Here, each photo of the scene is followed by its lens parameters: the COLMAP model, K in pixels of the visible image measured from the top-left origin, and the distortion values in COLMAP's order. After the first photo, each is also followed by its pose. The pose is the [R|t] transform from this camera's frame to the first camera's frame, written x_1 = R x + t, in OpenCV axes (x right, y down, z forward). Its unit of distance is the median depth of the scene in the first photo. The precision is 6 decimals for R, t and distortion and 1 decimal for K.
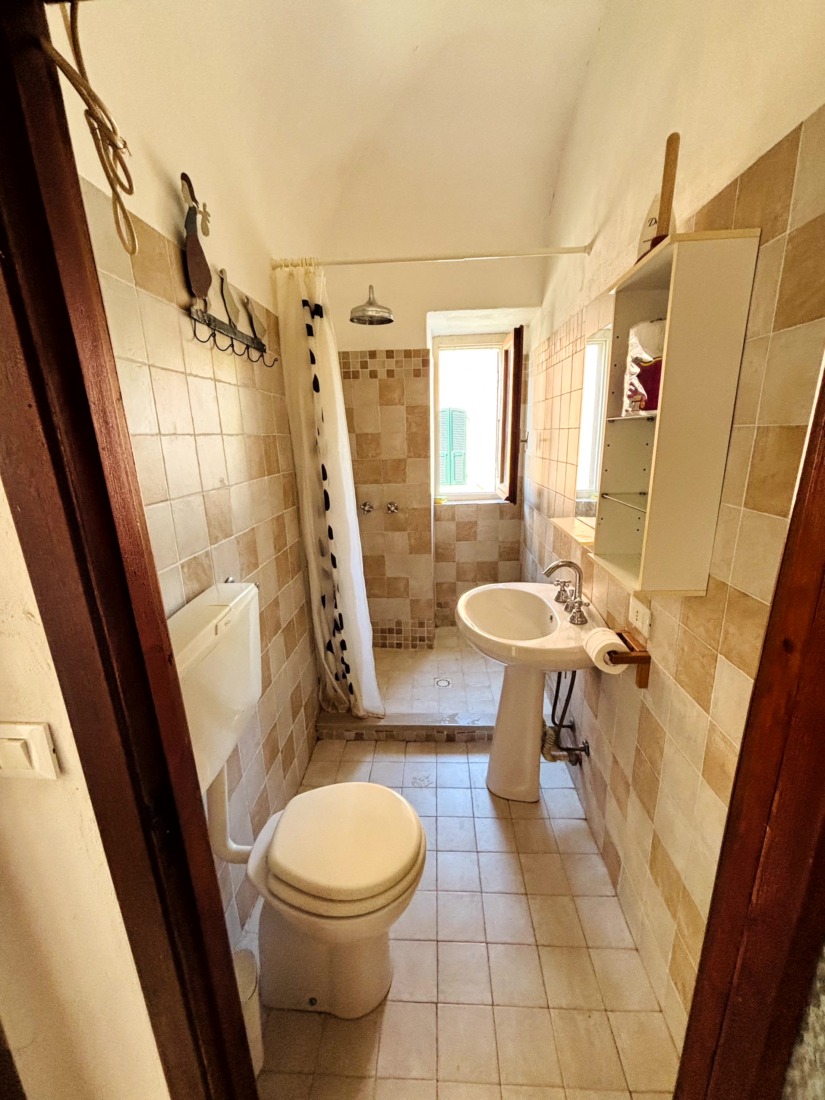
lens RADIAL K [[443.4, 0, 418.1], [0, 443.4, 549.7], [0, 0, 1]] dist [0.002607, -0.000029]
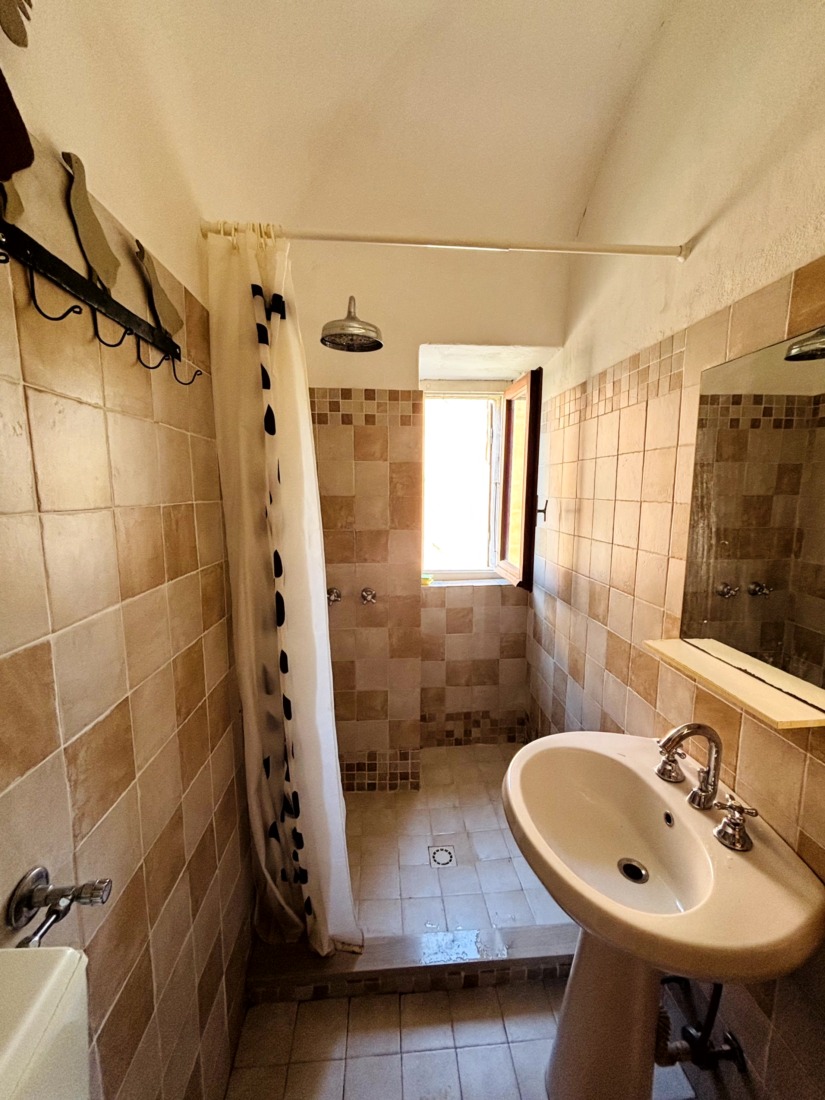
lens RADIAL K [[443.4, 0, 418.1], [0, 443.4, 549.7], [0, 0, 1]] dist [0.002607, -0.000029]
pose [[0.992592, 0.010788, 0.121016, -0.080606], [0.004079, 0.992530, -0.121936, -0.100106], [-0.121428, 0.121527, 0.985133, 0.322206]]
